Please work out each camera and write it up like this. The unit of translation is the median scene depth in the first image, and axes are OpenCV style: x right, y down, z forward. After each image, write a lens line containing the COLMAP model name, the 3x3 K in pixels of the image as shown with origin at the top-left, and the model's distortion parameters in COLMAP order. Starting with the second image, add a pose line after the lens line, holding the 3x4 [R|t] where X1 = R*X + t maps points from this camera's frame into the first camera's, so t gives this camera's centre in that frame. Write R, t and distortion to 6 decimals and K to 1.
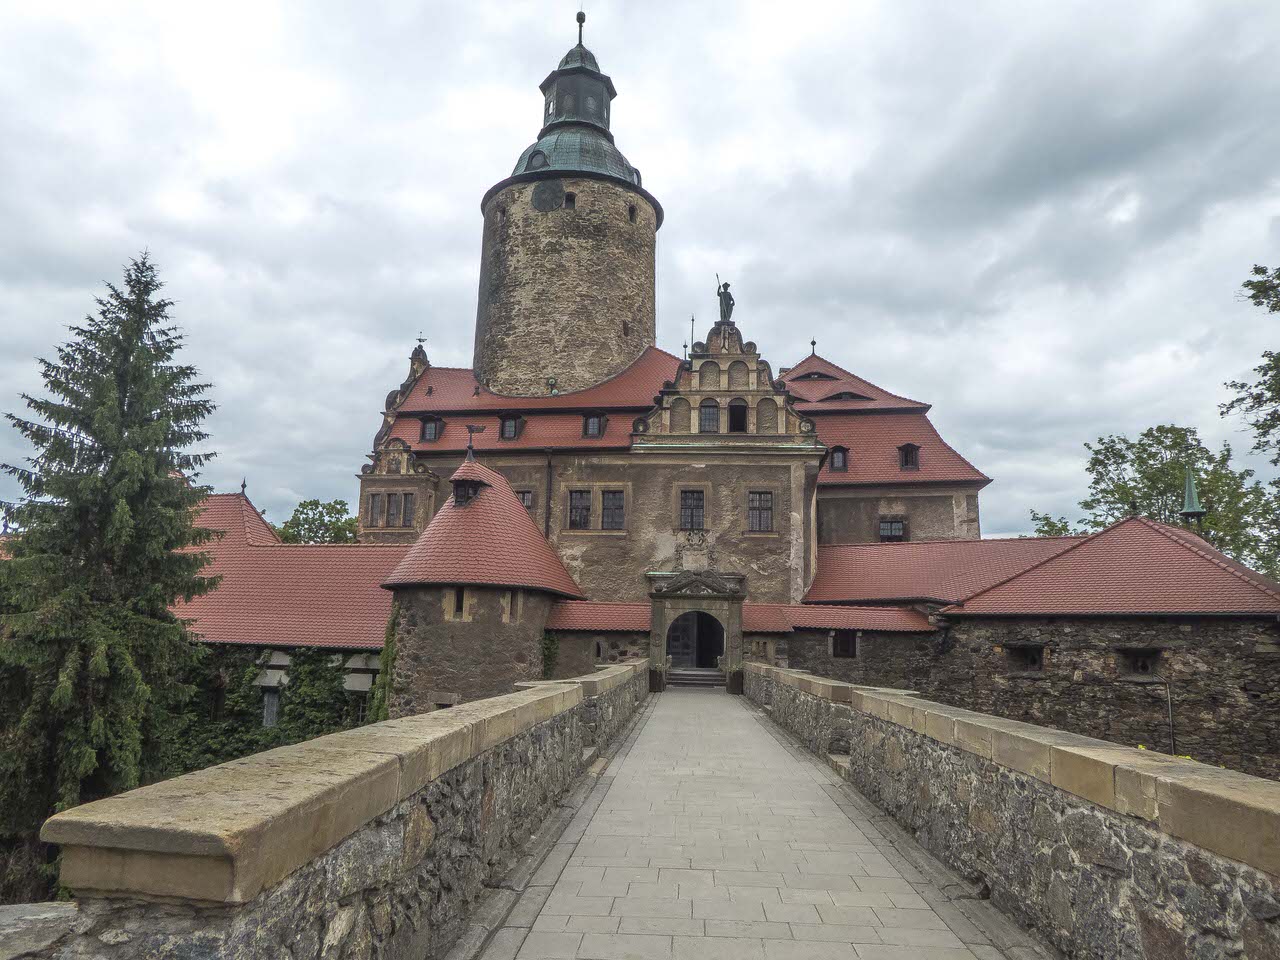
lens RADIAL K [[922.1, 0, 640.0], [0, 922.1, 480.0], [0, 0, 1]] dist [-0.039428, 0.020622]
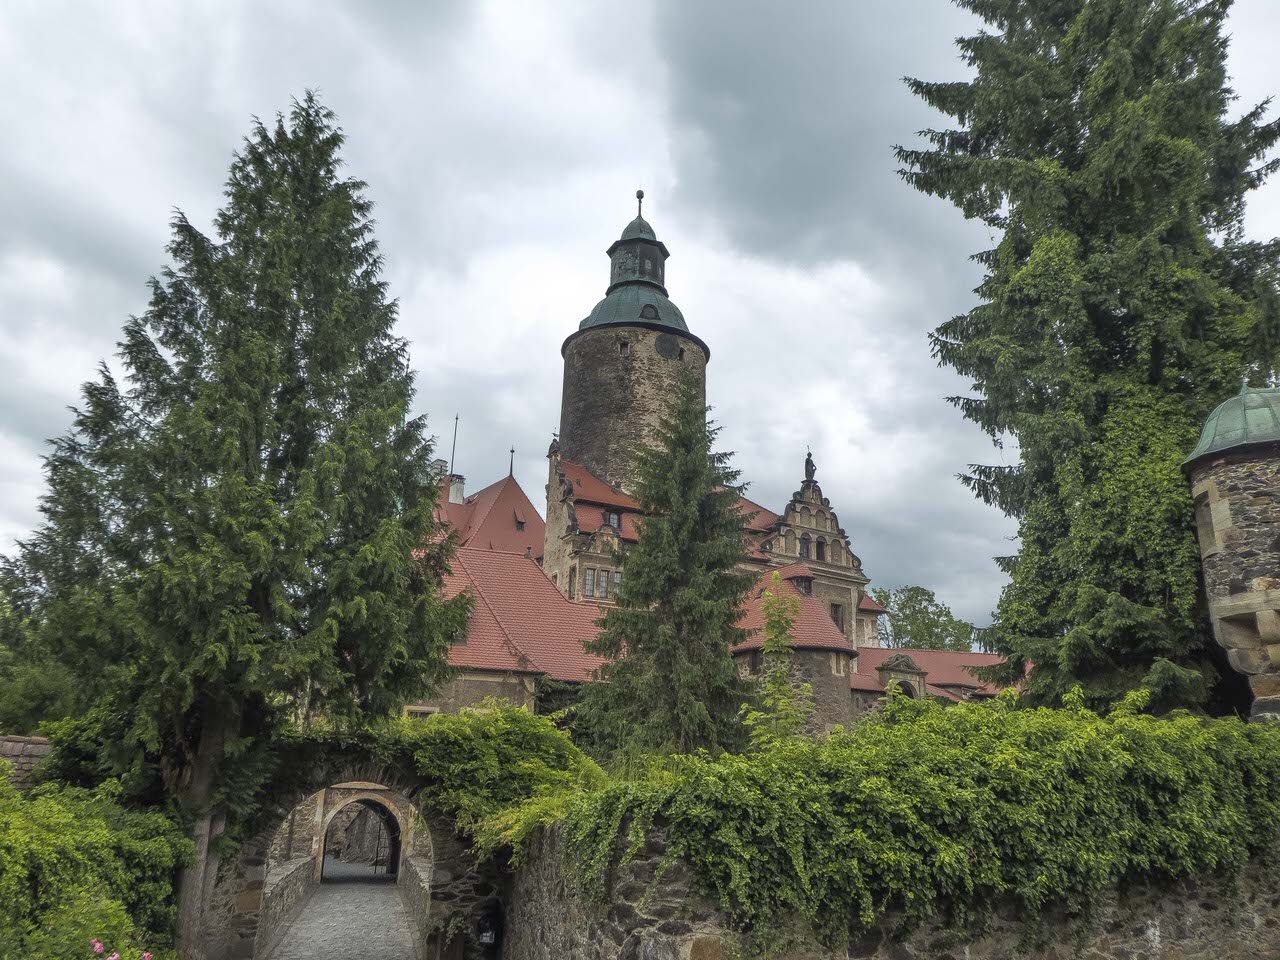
lens RADIAL K [[1007.0, 0, 640.0], [0, 1007.0, 480.0], [0, 0, 1]] dist [-0.006608, -0.001697]
pose [[0.785256, 0.184339, 0.591094, -1.032127], [-0.120722, 0.981914, -0.145843, 0.085164], [-0.607288, 0.043166, 0.793308, -0.066232]]
